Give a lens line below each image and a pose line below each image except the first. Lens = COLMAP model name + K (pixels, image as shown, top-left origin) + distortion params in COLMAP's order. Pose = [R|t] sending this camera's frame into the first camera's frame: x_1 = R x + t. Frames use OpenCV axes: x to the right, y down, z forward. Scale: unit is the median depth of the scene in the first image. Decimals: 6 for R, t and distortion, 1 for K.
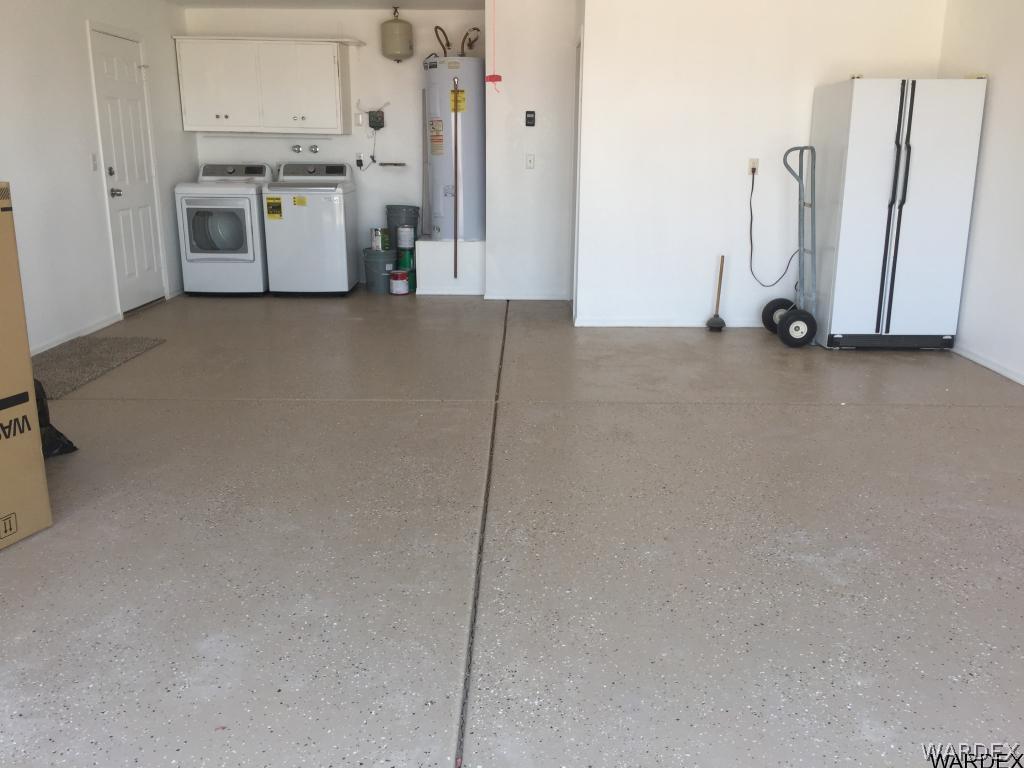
lens RADIAL K [[878.5, 0, 515.4], [0, 878.5, 372.1], [0, 0, 1]] dist [0.057726, -0.002694]
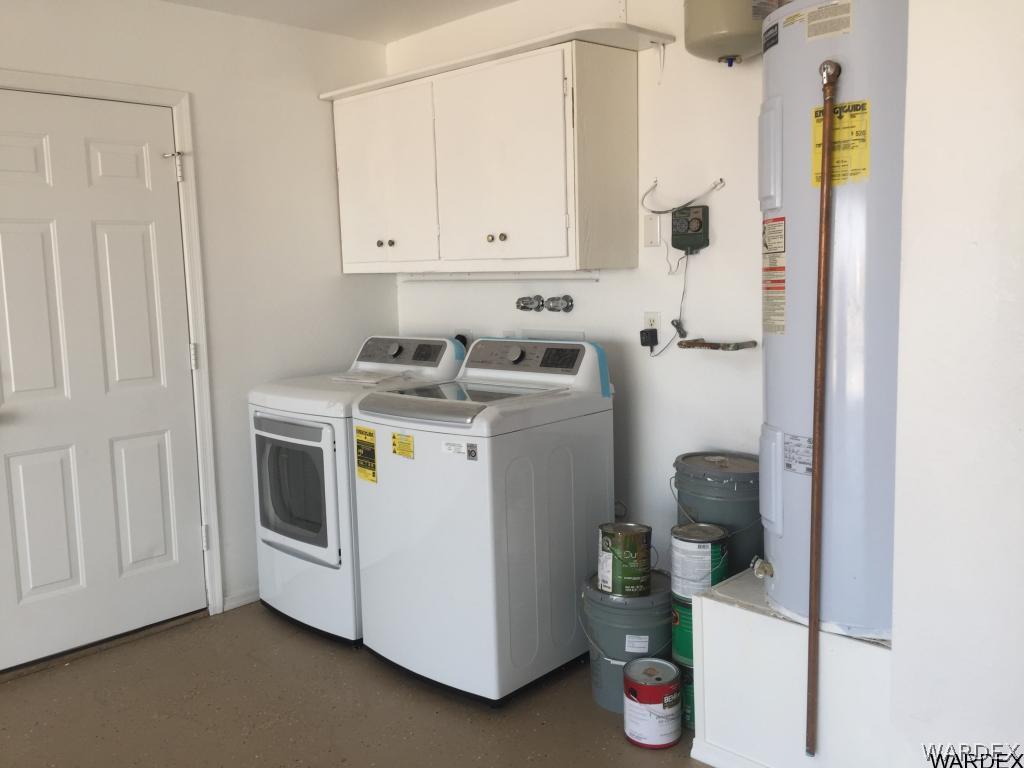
lens RADIAL K [[878.5, 0, 515.4], [0, 878.5, 372.1], [0, 0, 1]] dist [0.057726, -0.002694]
pose [[0.713555, 0.056349, -0.698329, 0.057734], [-0.140870, 0.987943, -0.064224, -0.197819], [0.686290, 0.144202, 0.712890, 0.717537]]
